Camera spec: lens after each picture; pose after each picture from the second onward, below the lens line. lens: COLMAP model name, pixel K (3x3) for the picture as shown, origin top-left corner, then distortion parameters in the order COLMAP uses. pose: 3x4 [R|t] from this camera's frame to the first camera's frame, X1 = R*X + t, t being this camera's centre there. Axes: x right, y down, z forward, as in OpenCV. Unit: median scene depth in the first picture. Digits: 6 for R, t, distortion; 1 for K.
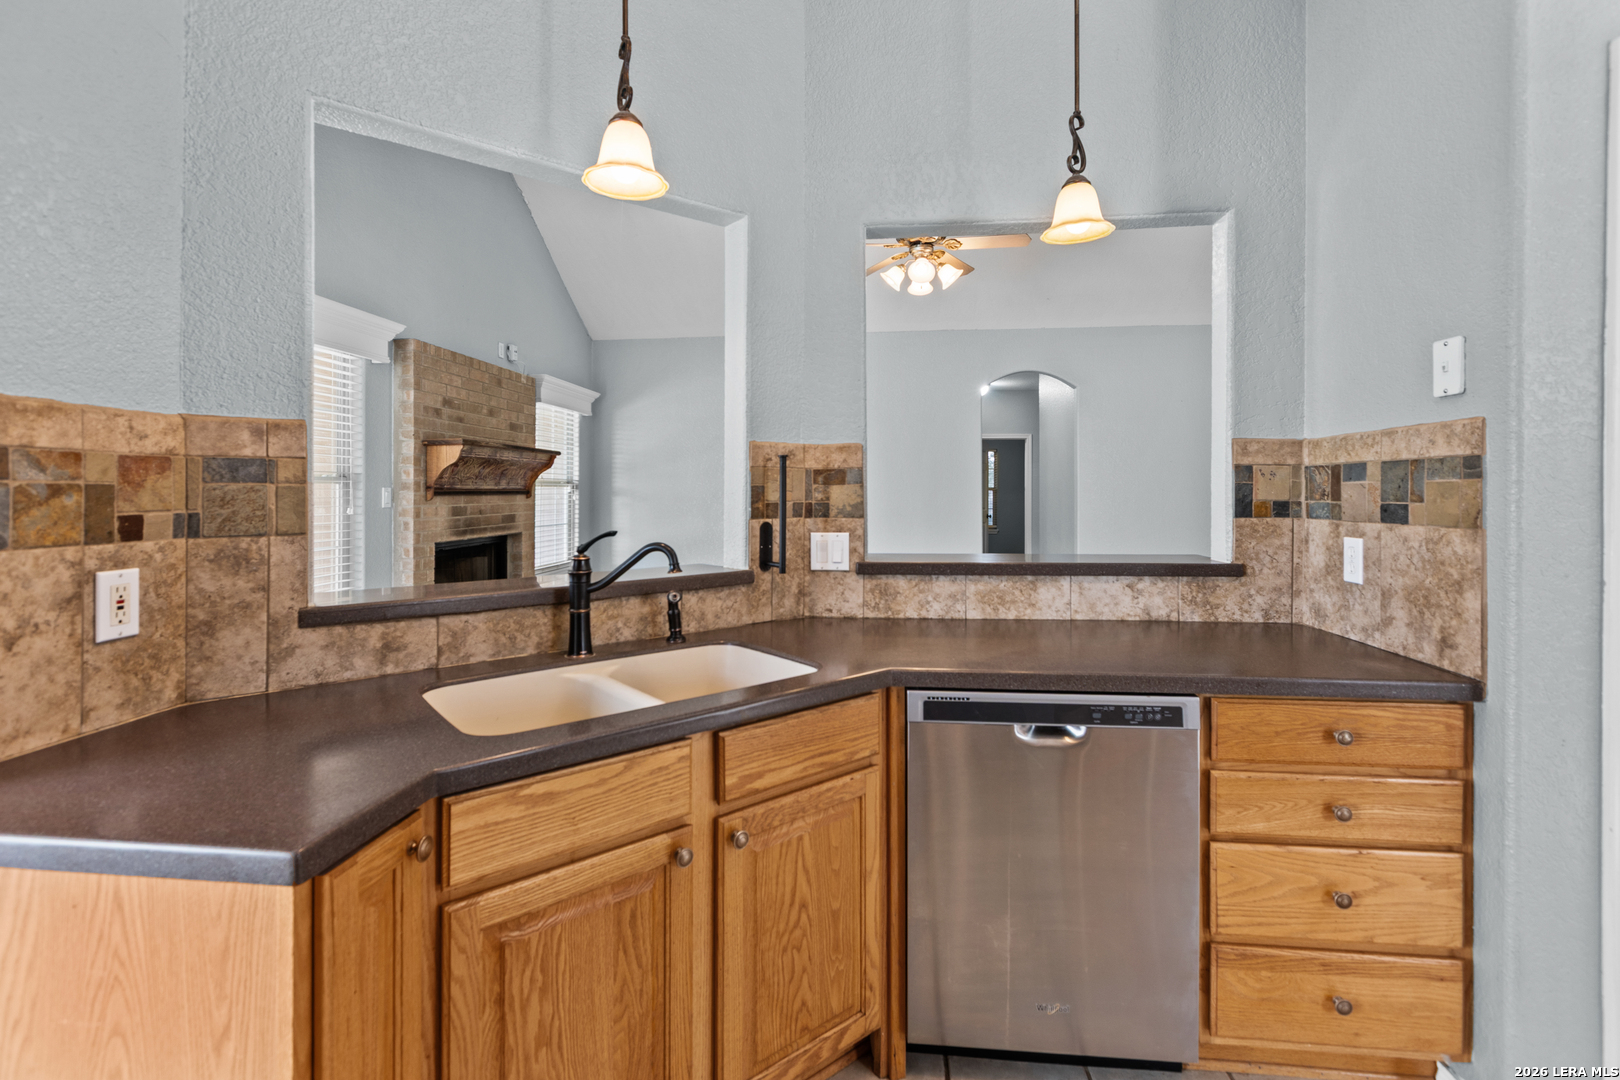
lens RADIAL K [[747.1, 0, 813.4], [0, 747.1, 486.6], [0, 0, 1]] dist [0.002348, 0.001149]
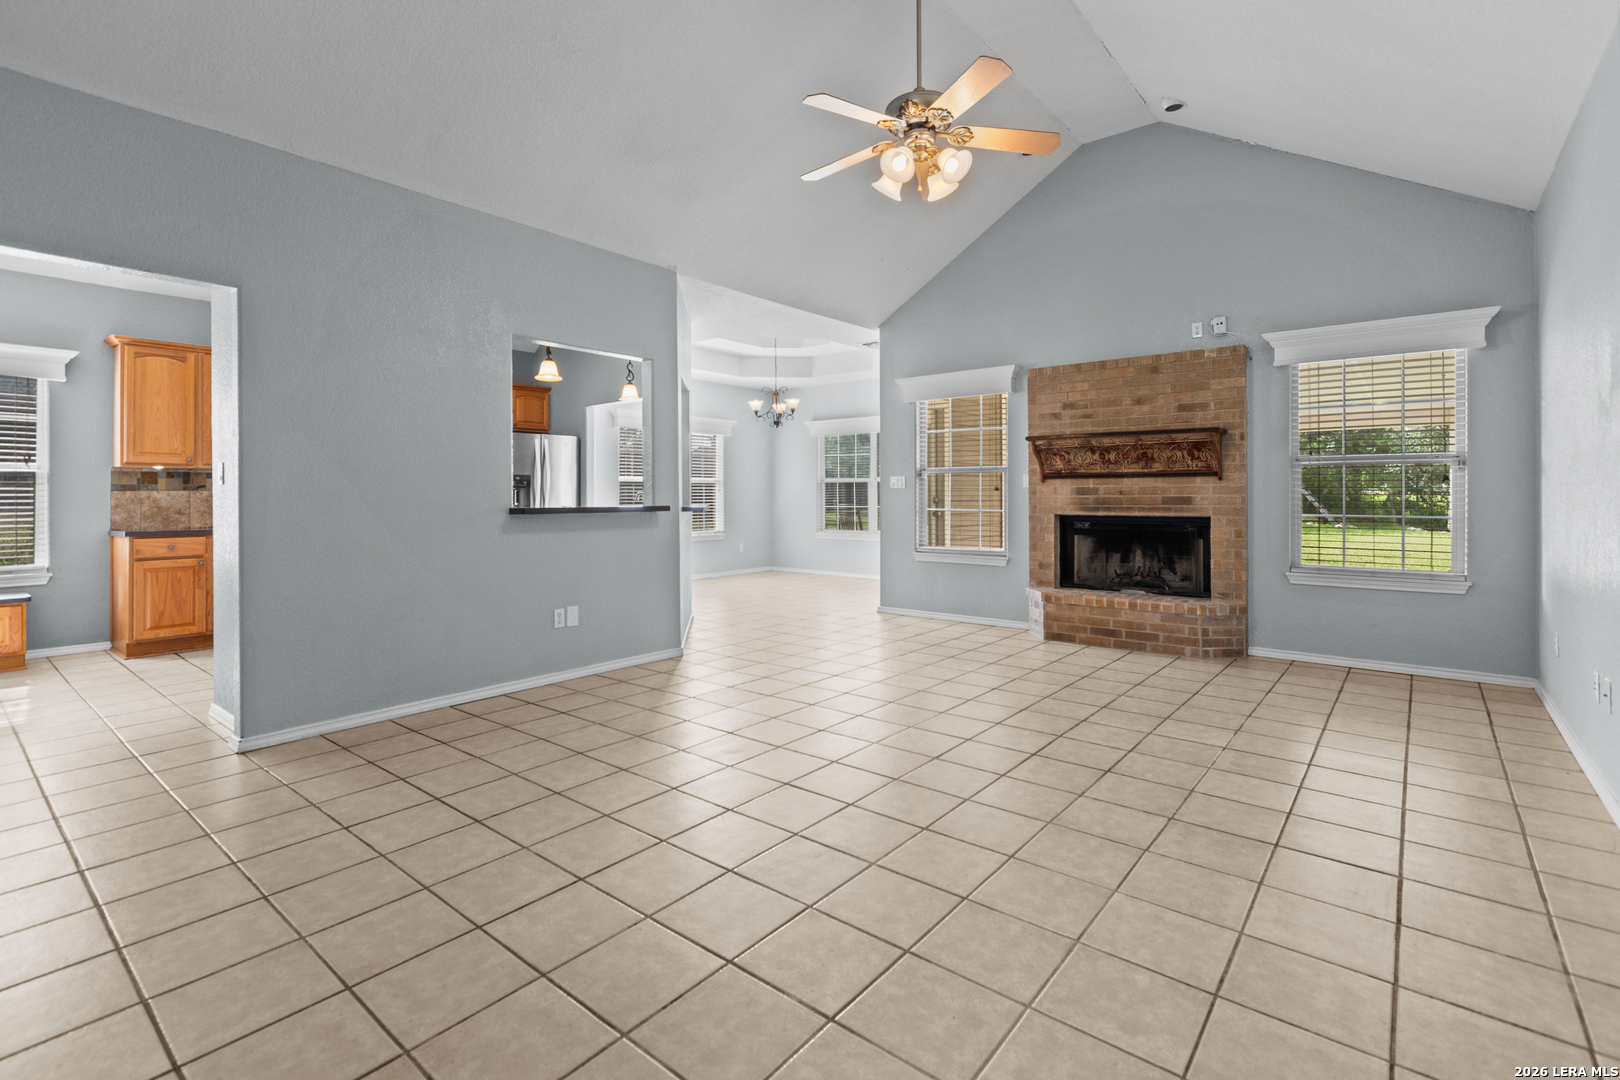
lens RADIAL K [[747.1, 0, 816.9], [0, 747.1, 497.7], [0, 0, 1]] dist [0.002348, 0.001149]
pose [[-0.569298, 0.008810, -0.822084, 1.751289], [0.010001, 0.999943, 0.003790, 0.076664], [0.822070, -0.006064, -0.569354, 2.961559]]
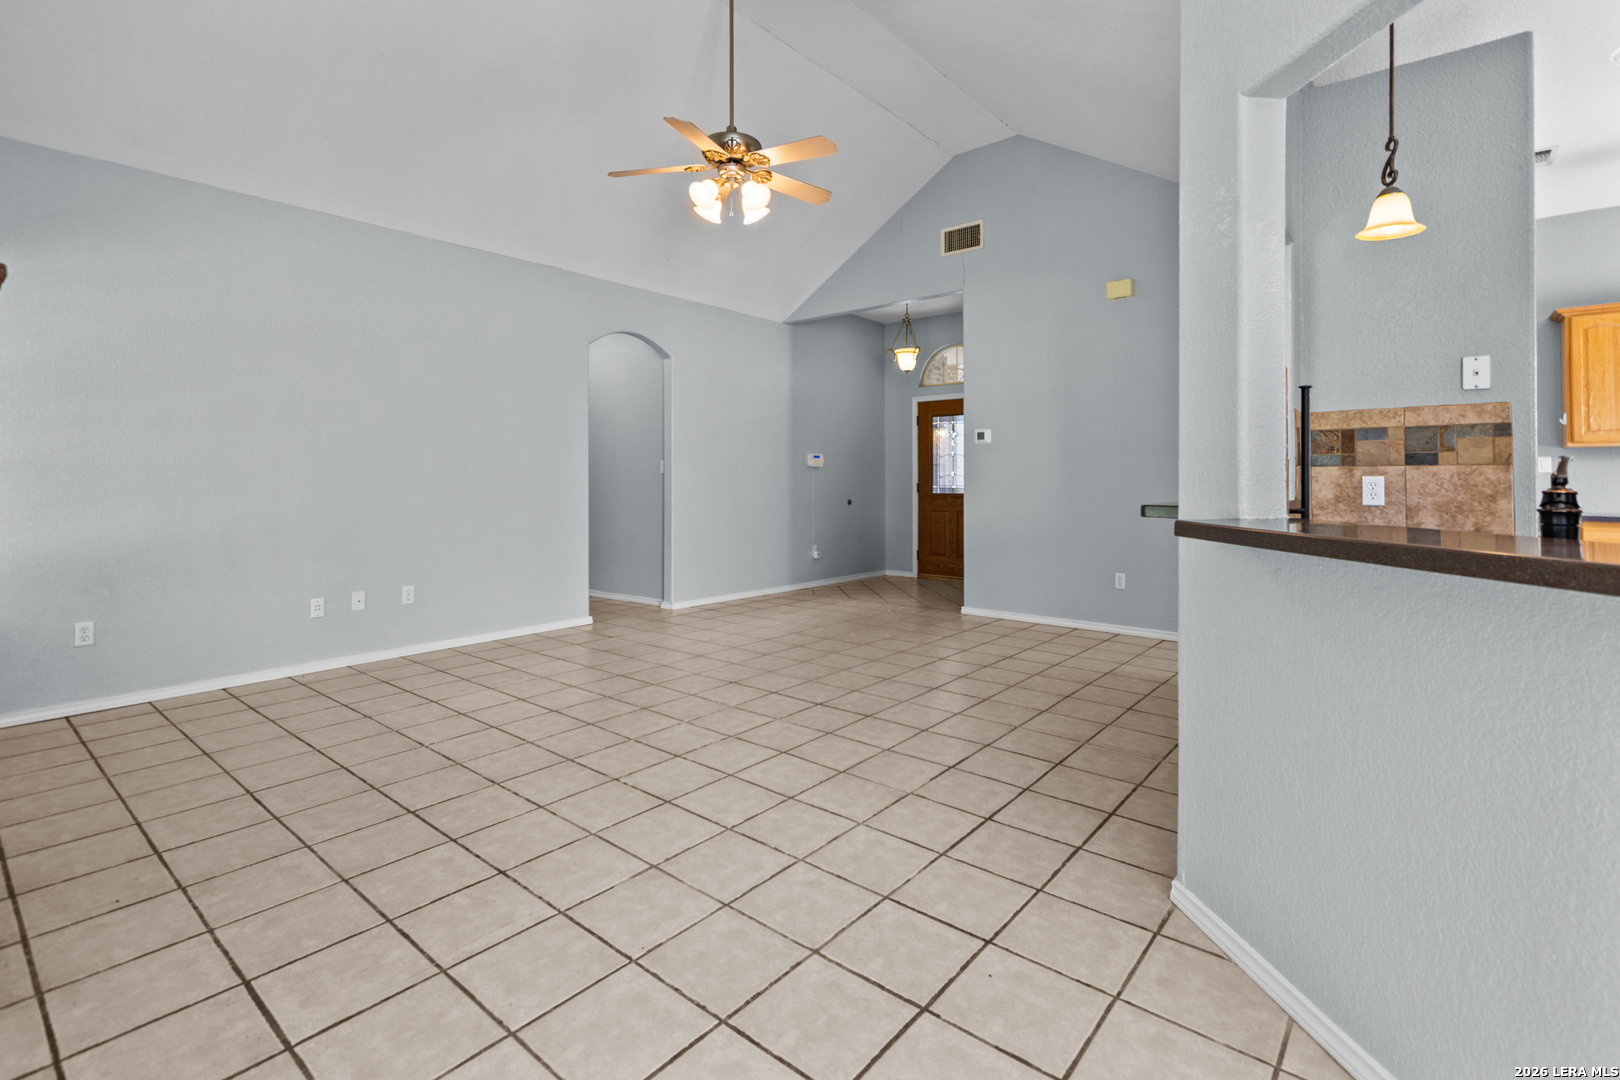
lens RADIAL K [[747.1, 0, 804.5], [0, 747.1, 468.5], [0, 0, 1]] dist [0.002348, 0.001149]
pose [[0.554890, 0.012658, 0.831828, -1.102797], [-0.004110, 0.999914, -0.012474, 0.068725], [-0.831914, 0.003503, 0.554894, 1.008638]]
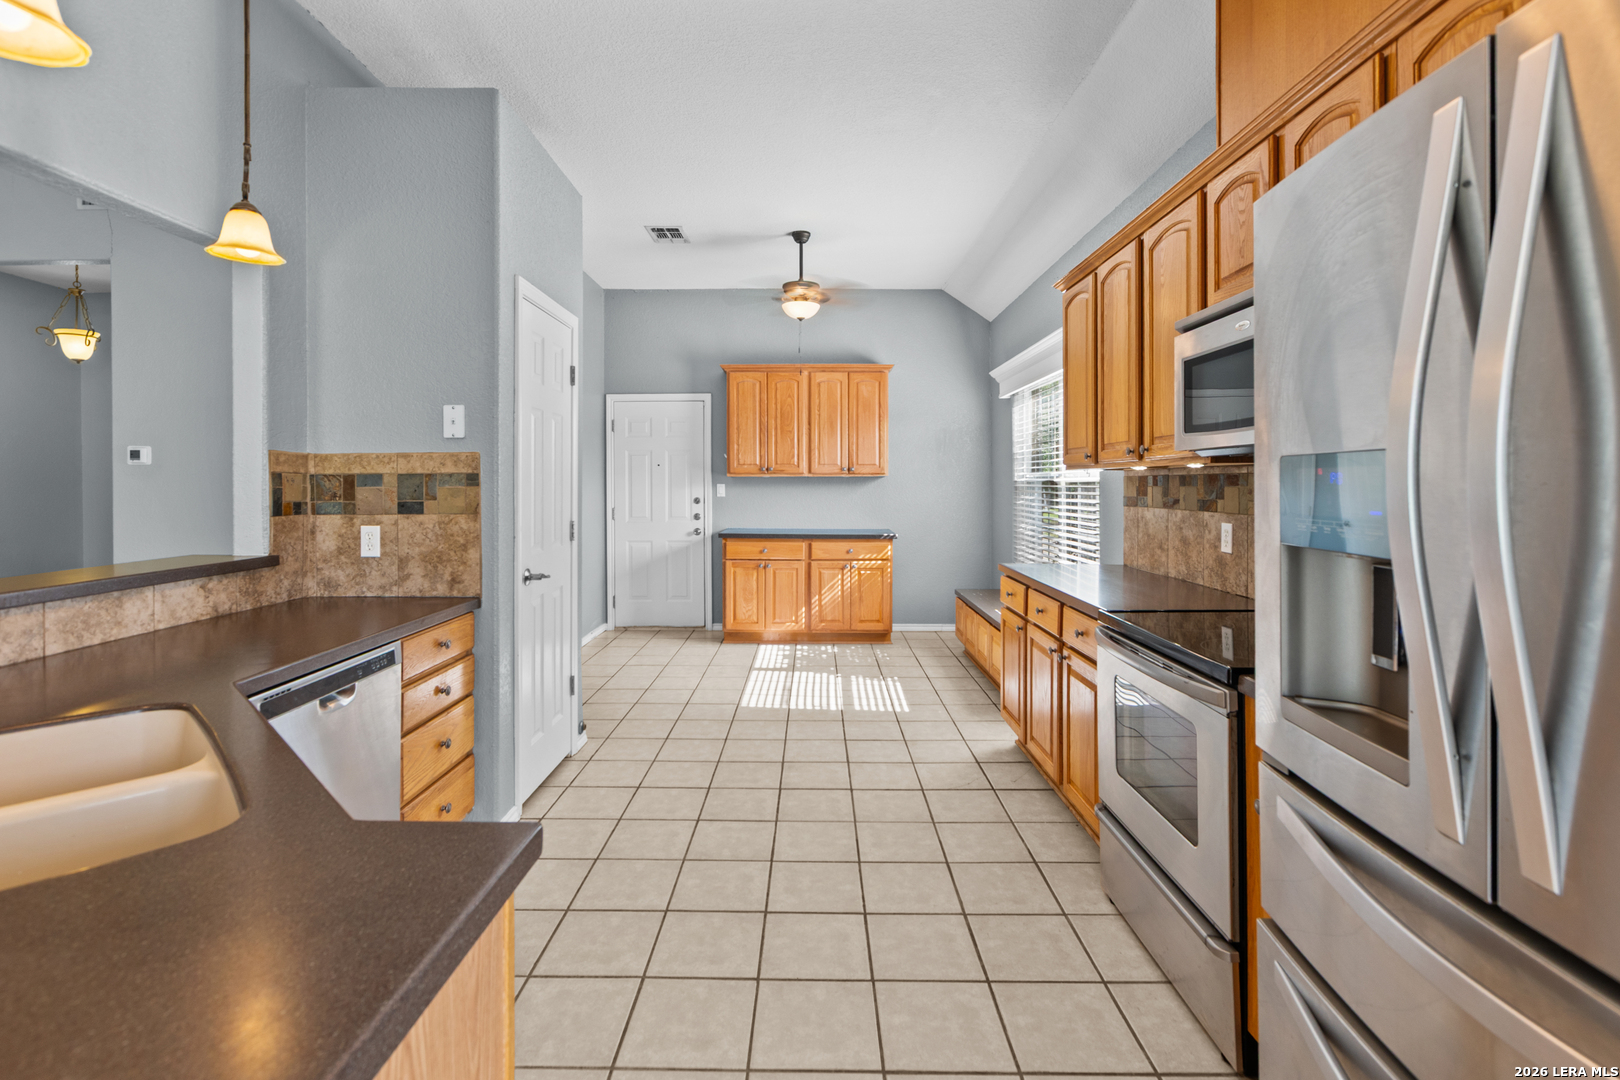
lens RADIAL K [[747.1, 0, 803.7], [0, 747.1, 492.7], [0, 0, 1]] dist [0.002348, 0.001149]
pose [[-0.087615, -0.010995, 0.996094, -0.712654], [-0.001906, 0.999939, 0.010870, -0.011777], [-0.996153, -0.000946, -0.087631, 0.263216]]
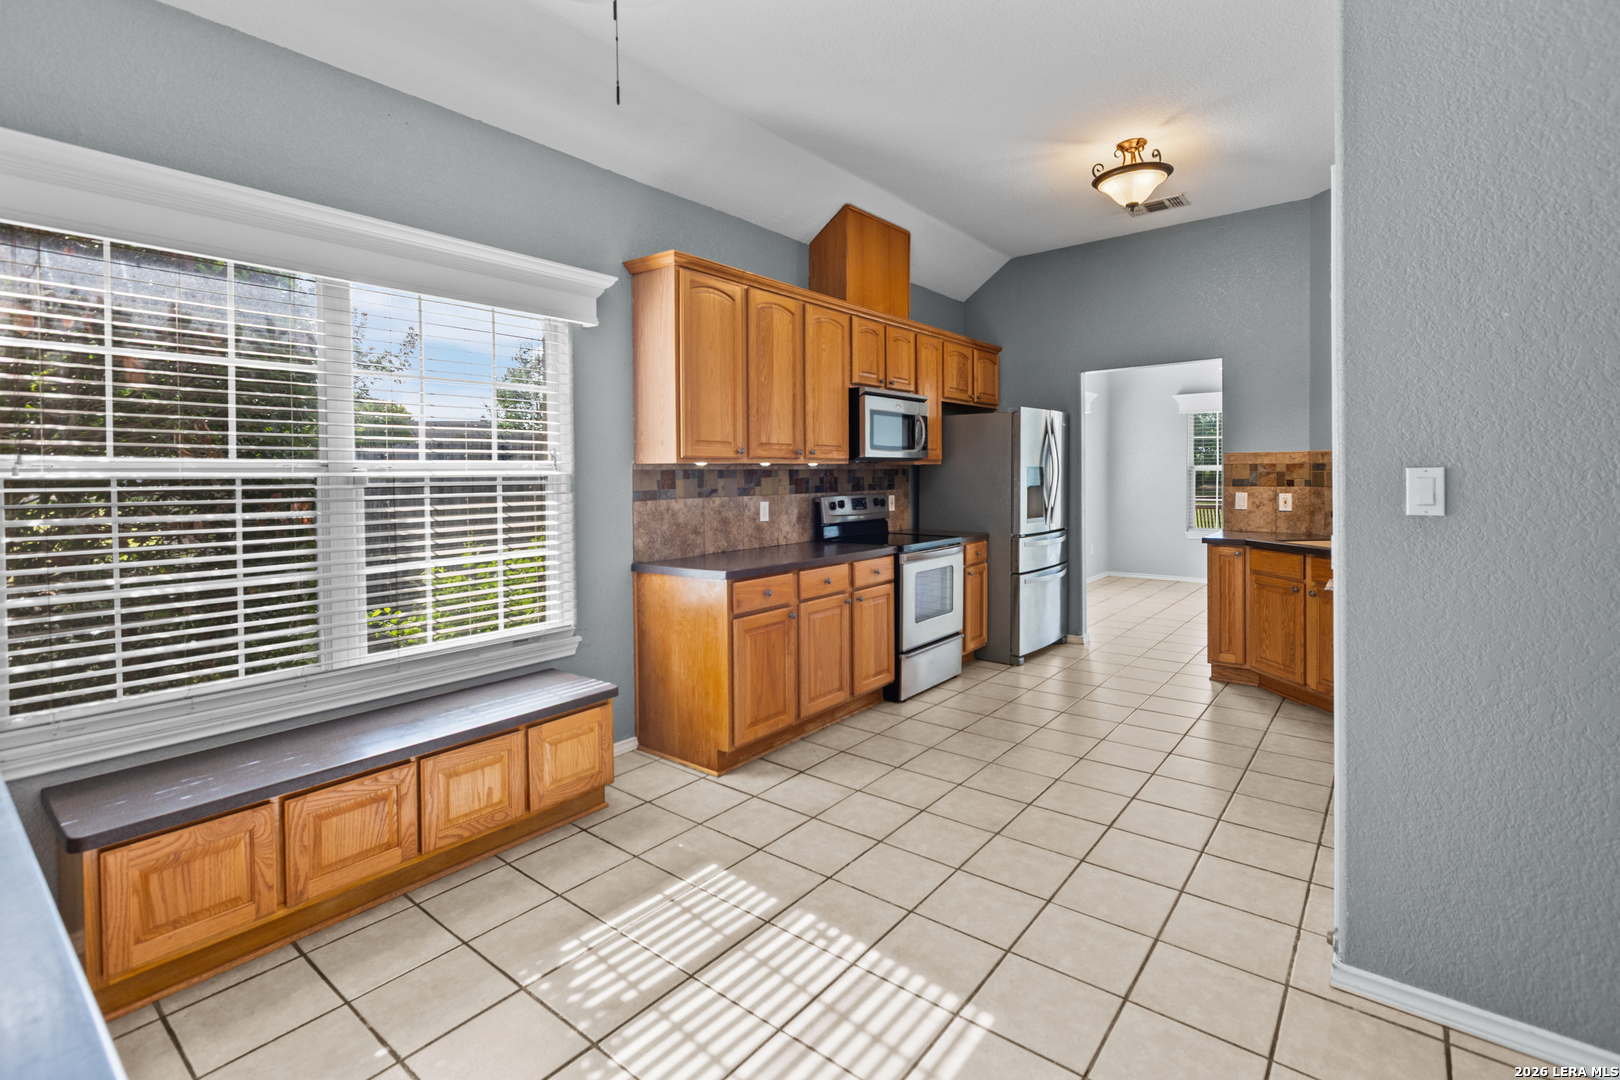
lens RADIAL K [[747.1, 0, 796.1], [0, 747.1, 474.5], [0, 0, 1]] dist [0.002348, 0.001149]
pose [[-0.546127, 0.008233, -0.837662, 2.198926], [0.016429, 0.999865, -0.000884, -0.015716], [0.837541, -0.014244, -0.546188, 0.583204]]
